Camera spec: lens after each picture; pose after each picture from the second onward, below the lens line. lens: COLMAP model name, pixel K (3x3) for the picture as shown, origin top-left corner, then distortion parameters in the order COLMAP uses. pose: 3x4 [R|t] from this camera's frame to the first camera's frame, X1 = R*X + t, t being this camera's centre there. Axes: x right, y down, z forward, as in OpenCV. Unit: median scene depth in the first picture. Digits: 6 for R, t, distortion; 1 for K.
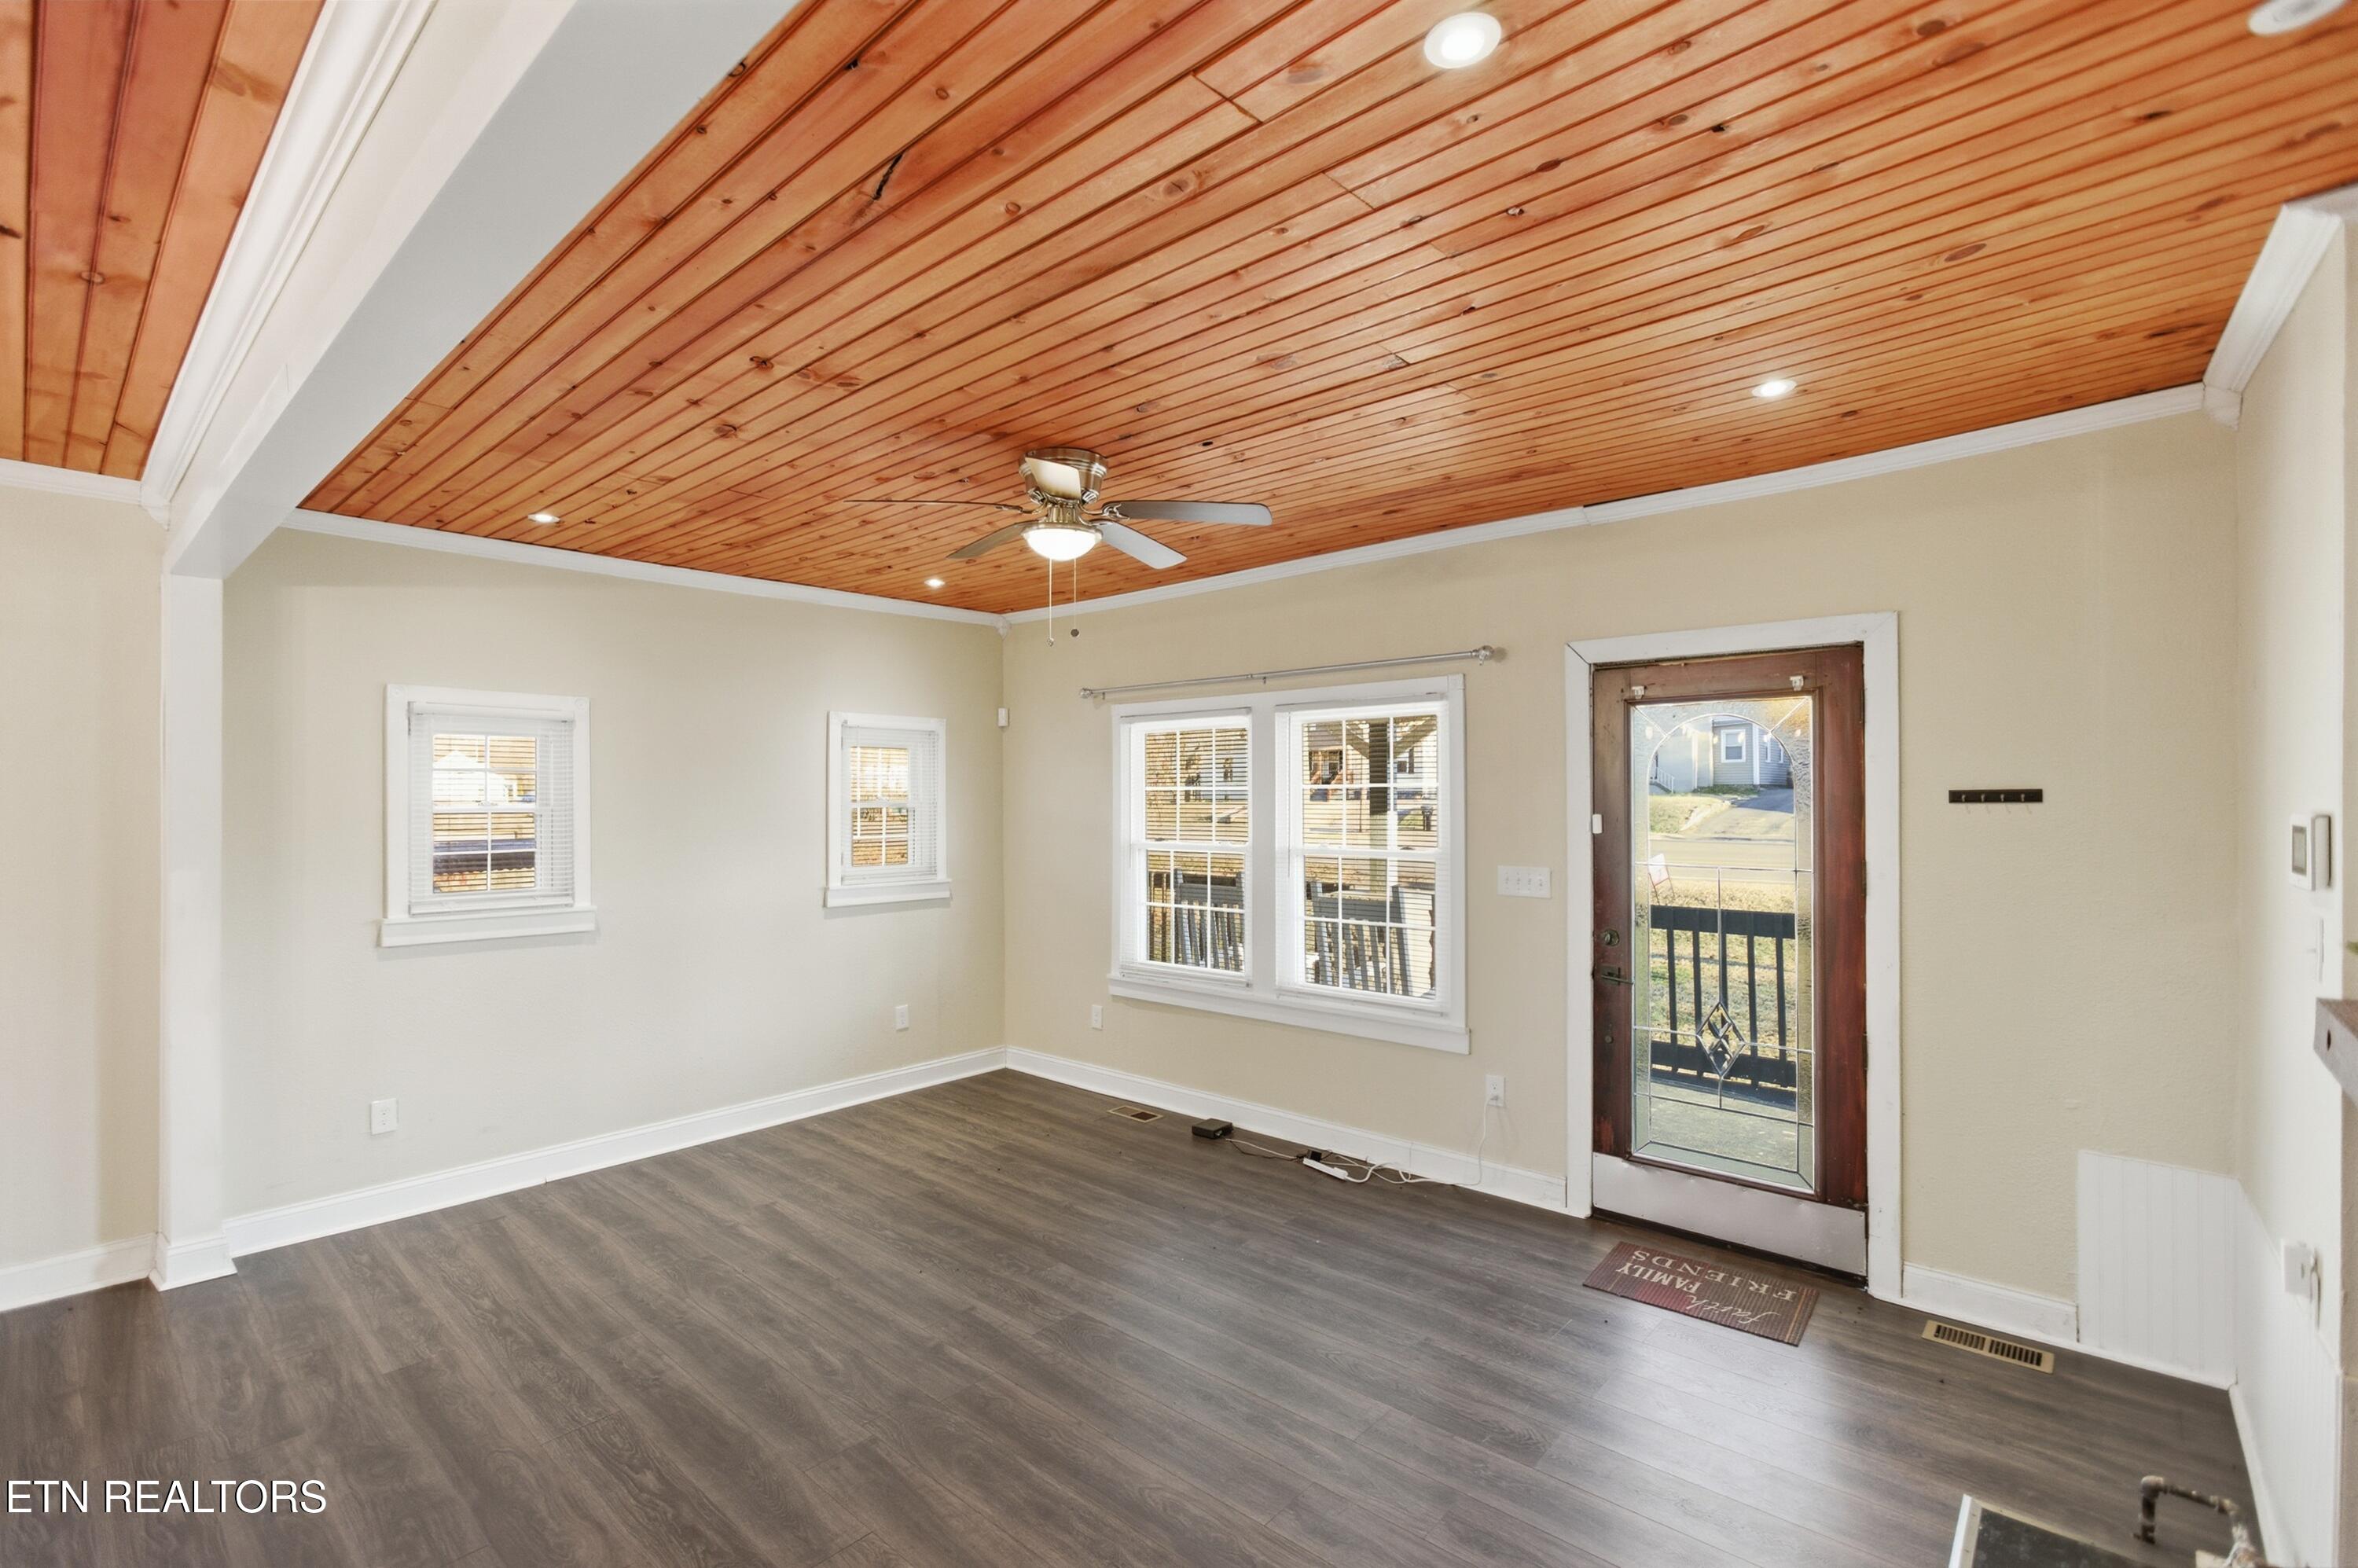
lens RADIAL K [[1059.4, 0, 1177.5], [0, 1059.4, 786.5], [0, 0, 1]] dist [-0.011116, 0.000899]
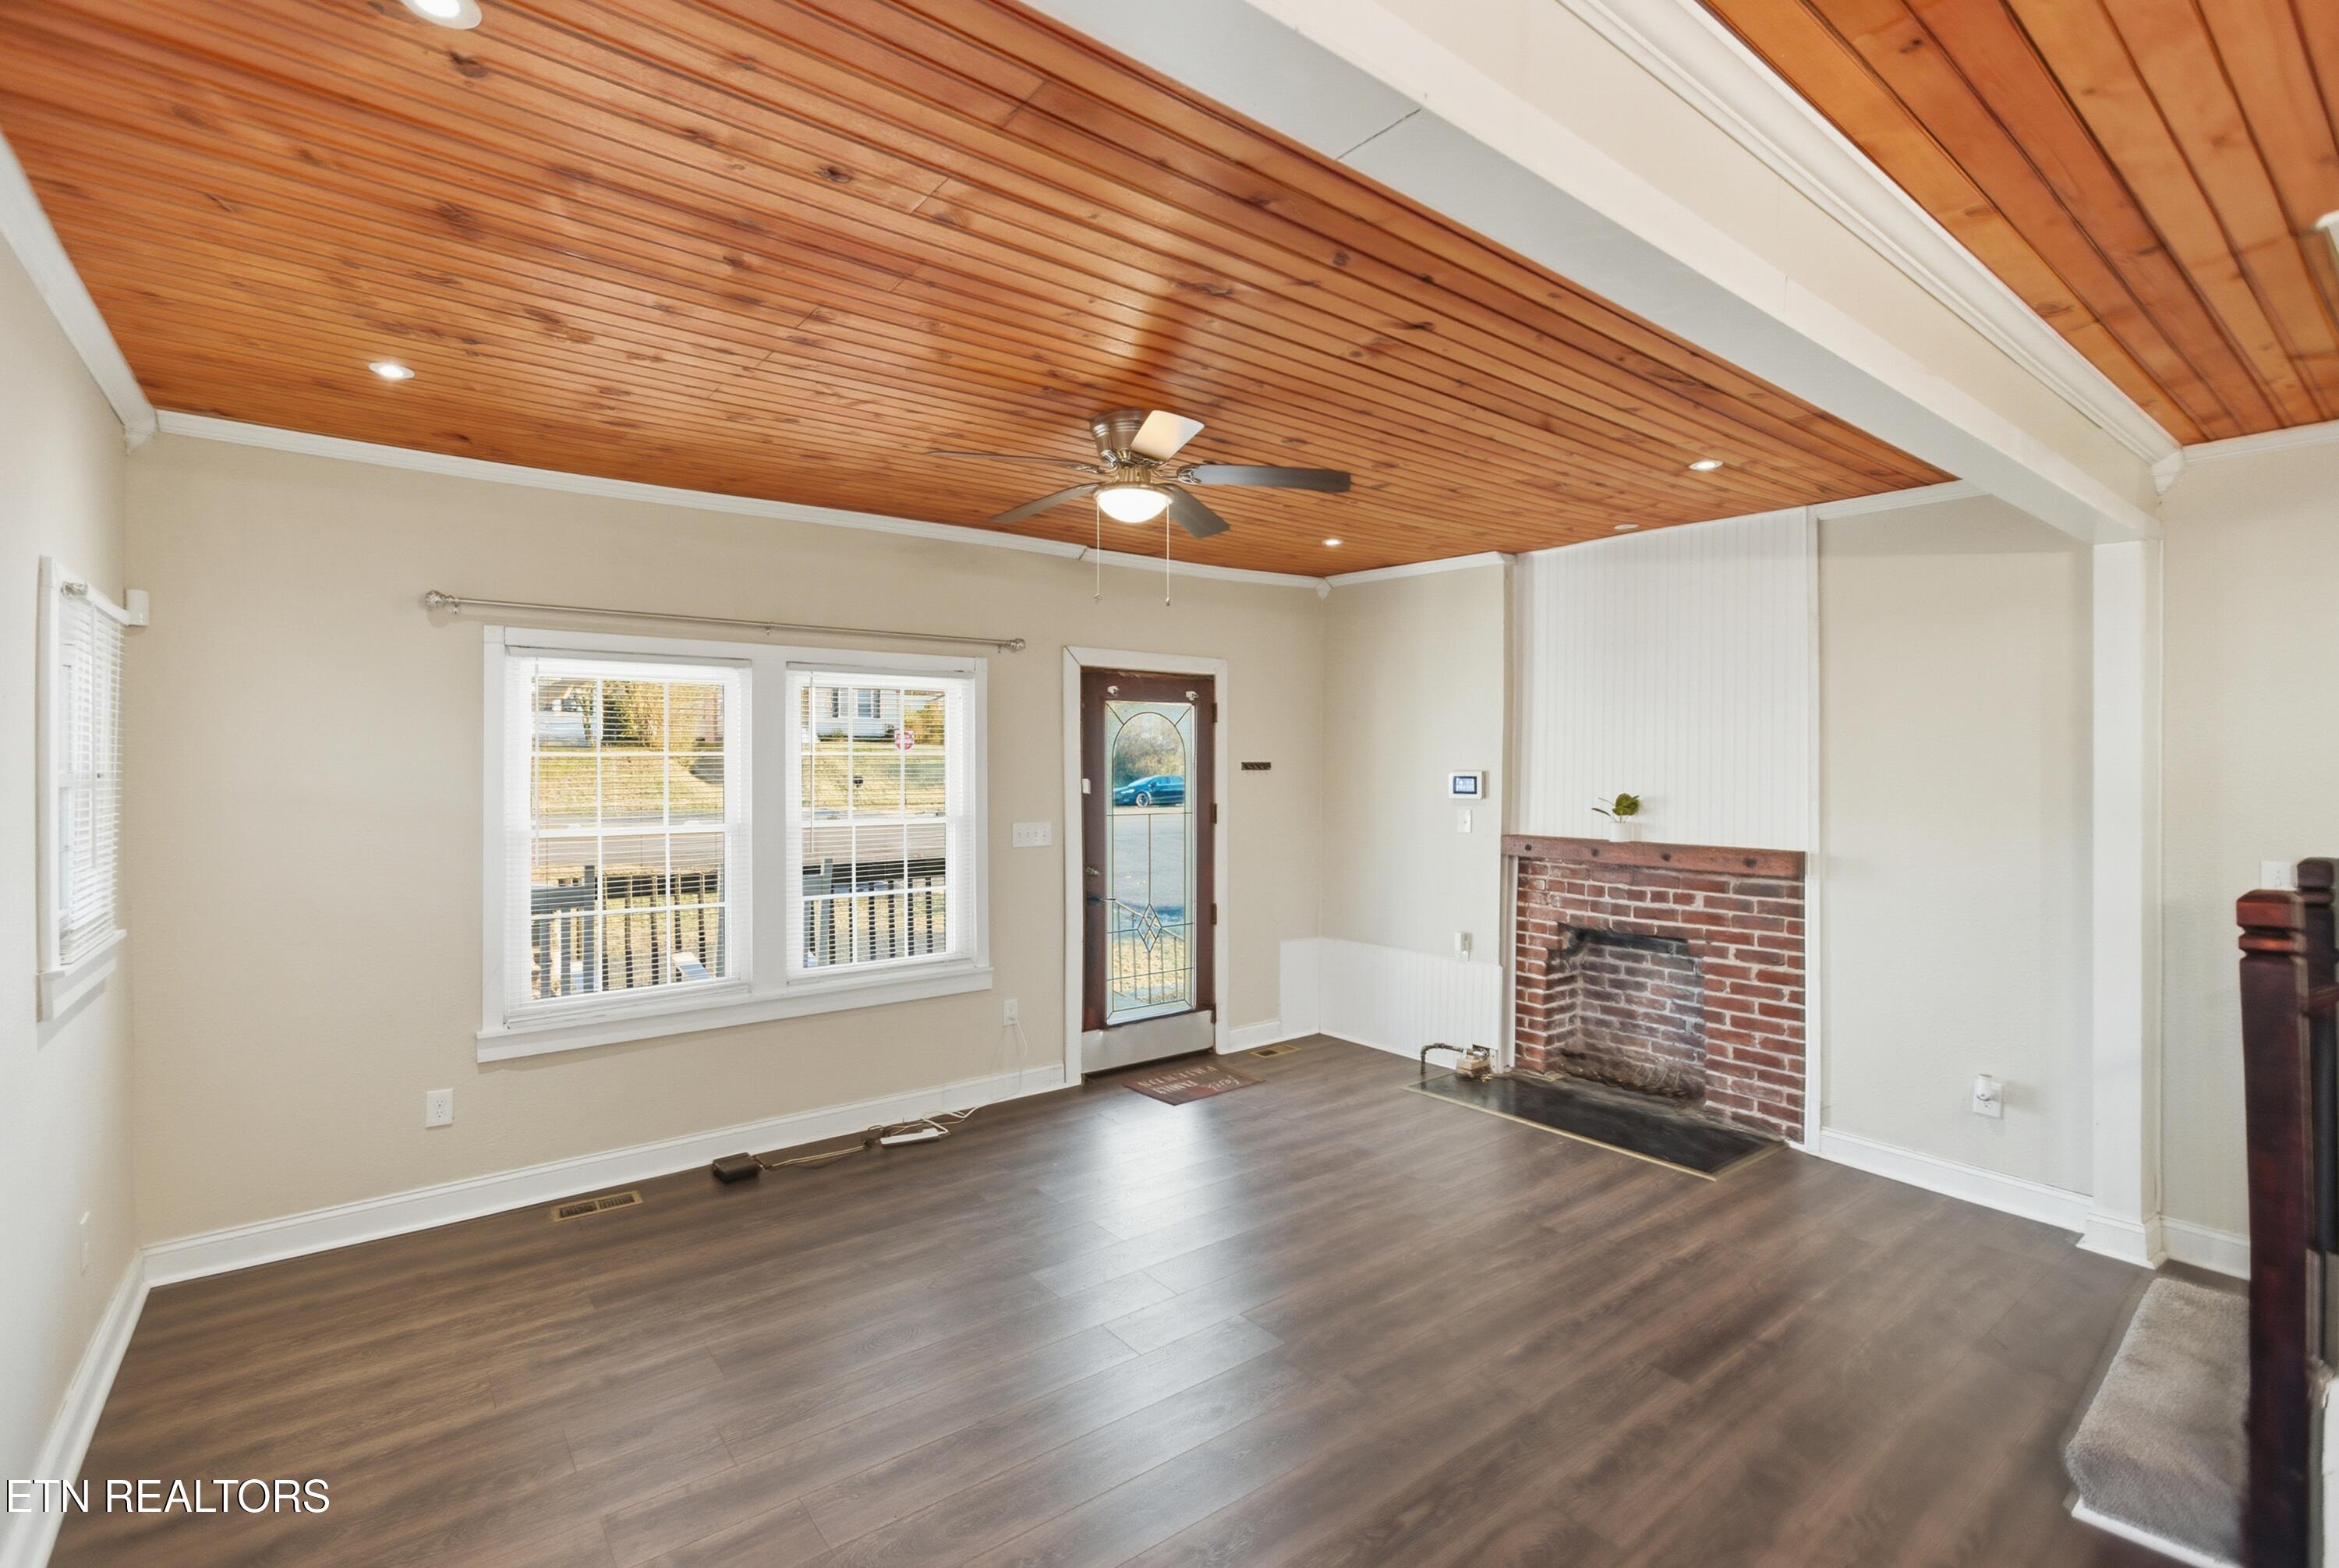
lens RADIAL K [[1050.9, 0, 1168.2], [0, 1050.9, 773.6], [0, 0, 1]] dist [-0.011116, 0.000899]
pose [[0.176760, -0.001034, 0.984253, -0.836298], [-0.008077, 0.999964, 0.002501, 0.014129], [-0.984221, -0.008392, 0.176745, 0.621461]]
